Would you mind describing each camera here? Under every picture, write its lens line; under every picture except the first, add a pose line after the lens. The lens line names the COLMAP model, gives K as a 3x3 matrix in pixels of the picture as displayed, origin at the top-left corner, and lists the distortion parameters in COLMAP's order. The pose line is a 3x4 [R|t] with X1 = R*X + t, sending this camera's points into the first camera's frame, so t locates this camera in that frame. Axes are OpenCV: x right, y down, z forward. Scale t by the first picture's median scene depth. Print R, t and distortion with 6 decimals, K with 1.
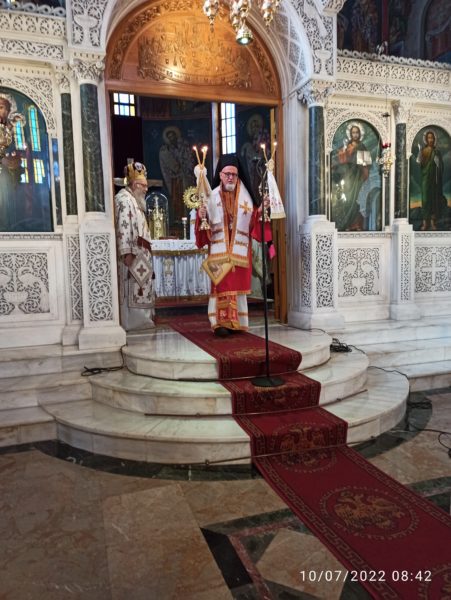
lens RADIAL K [[442.6, 0, 222.8], [0, 442.6, 299.9], [0, 0, 1]] dist [0.045516, -0.029648]
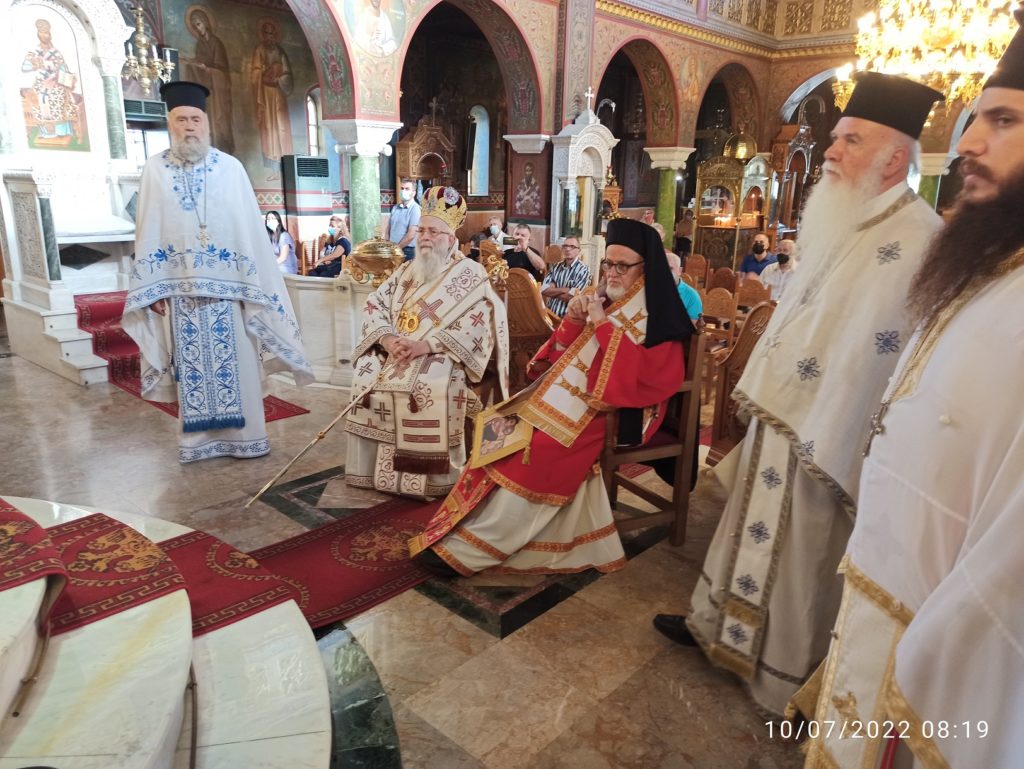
lens RADIAL K [[755.5, 0, 512.1], [0, 755.5, 378.1], [0, 0, 1]] dist [0.045516, -0.029648]
pose [[-0.498617, -0.205965, 0.841997, -0.470454], [0.053292, 0.962239, 0.266937, -0.105059], [-0.865183, 0.177971, -0.468813, 0.693695]]
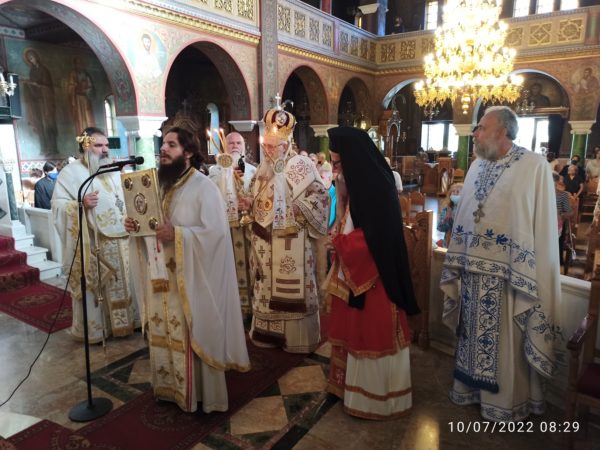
lens RADIAL K [[442.6, 0, 300.8], [0, 442.6, 222.1], [0, 0, 1]] dist [0.045516, -0.029648]
pose [[-0.625206, -0.112106, 0.772367, -0.407155], [0.081122, 0.974935, 0.207174, -0.142724], [-0.776233, 0.192183, -0.600441, 0.683966]]
